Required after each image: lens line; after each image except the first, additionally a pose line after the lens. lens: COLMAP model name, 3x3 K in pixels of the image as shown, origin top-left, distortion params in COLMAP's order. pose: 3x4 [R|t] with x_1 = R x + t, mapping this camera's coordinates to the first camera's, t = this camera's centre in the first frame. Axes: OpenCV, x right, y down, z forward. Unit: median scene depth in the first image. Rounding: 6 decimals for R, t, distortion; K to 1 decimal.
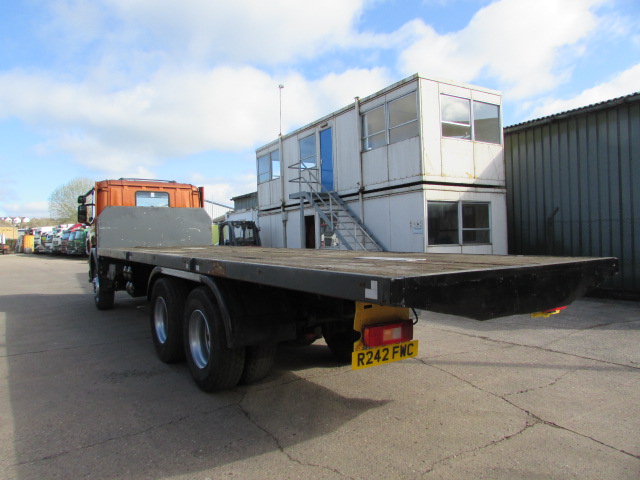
lens RADIAL K [[445.9, 0, 320.0], [0, 445.9, 240.0], [0, 0, 1]] dist [-0.031550, 0.001285]
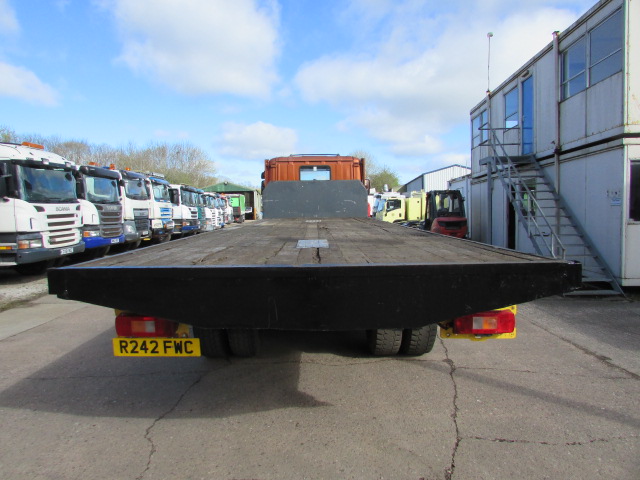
lens RADIAL K [[451.7, 0, 320.0], [0, 451.7, 240.0], [0, 0, 1]] dist [-0.024868, 0.005217]
pose [[0.823556, 0.043937, -0.565531, 0.241843], [-0.003470, 0.997367, 0.072434, -0.010215], [0.567225, -0.057691, 0.821540, 0.106089]]
